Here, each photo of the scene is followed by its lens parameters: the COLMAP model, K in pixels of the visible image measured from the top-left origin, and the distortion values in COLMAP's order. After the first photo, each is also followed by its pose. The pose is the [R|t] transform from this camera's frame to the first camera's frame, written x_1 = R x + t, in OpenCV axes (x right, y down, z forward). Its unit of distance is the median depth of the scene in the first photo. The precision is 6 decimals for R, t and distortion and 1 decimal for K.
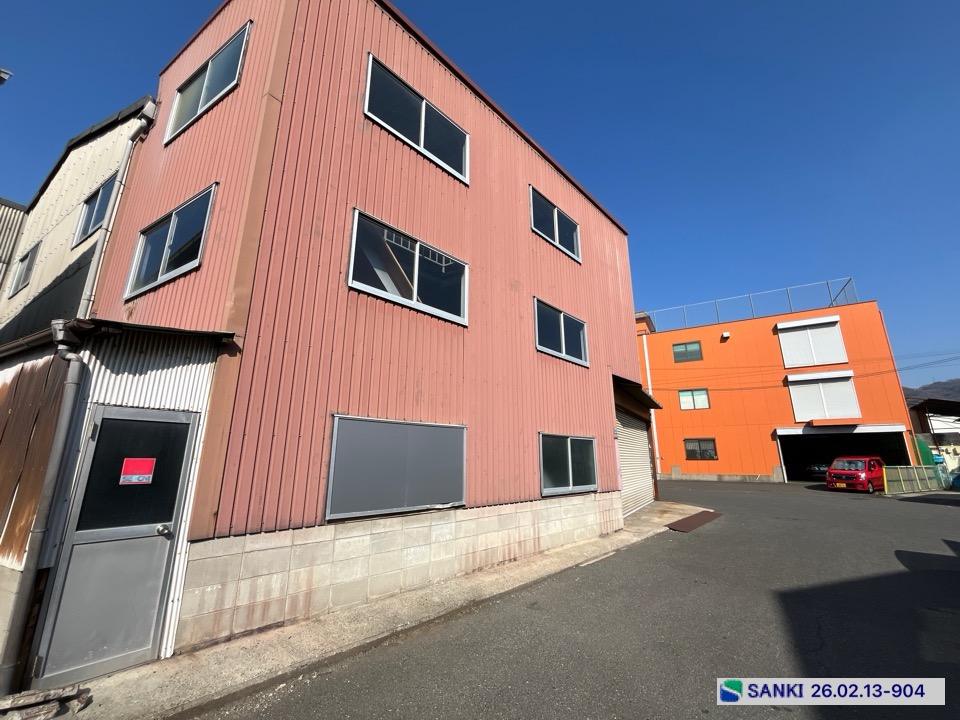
lens RADIAL K [[389.2, 0, 477.0], [0, 389.2, 361.2], [0, 0, 1]] dist [-0.002870, -0.000099]
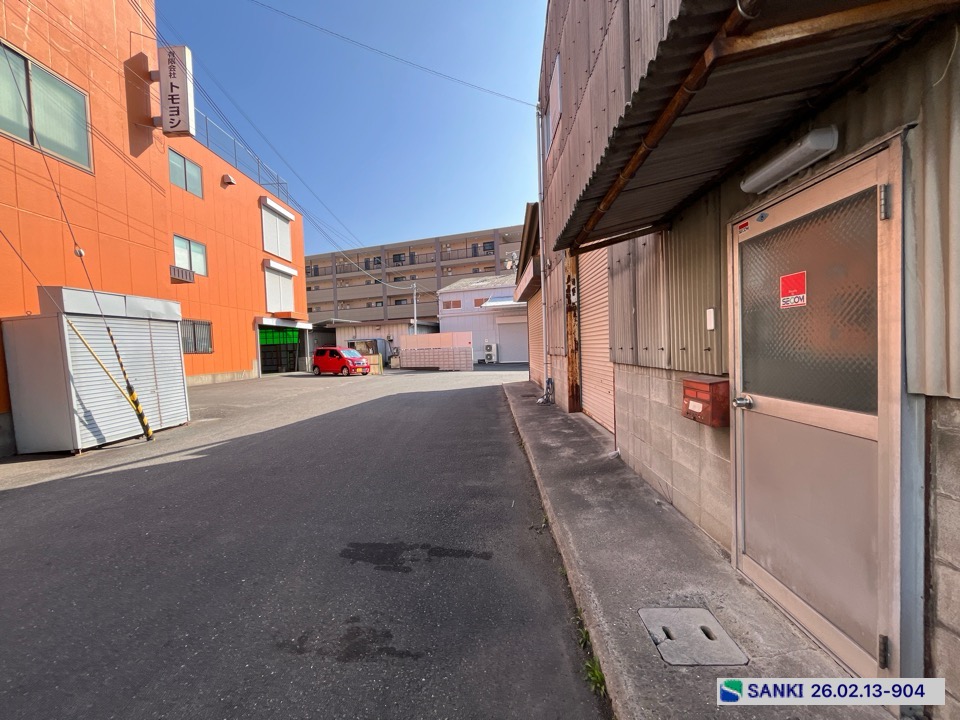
lens RADIAL K [[389.2, 0, 476.5], [0, 389.2, 360.3], [0, 0, 1]] dist [-0.002870, -0.000099]
pose [[-0.478931, -0.011528, 0.877777, -1.500824], [-0.180252, 0.979899, -0.085480, 1.833521], [-0.859147, -0.199160, -0.471382, 7.023880]]
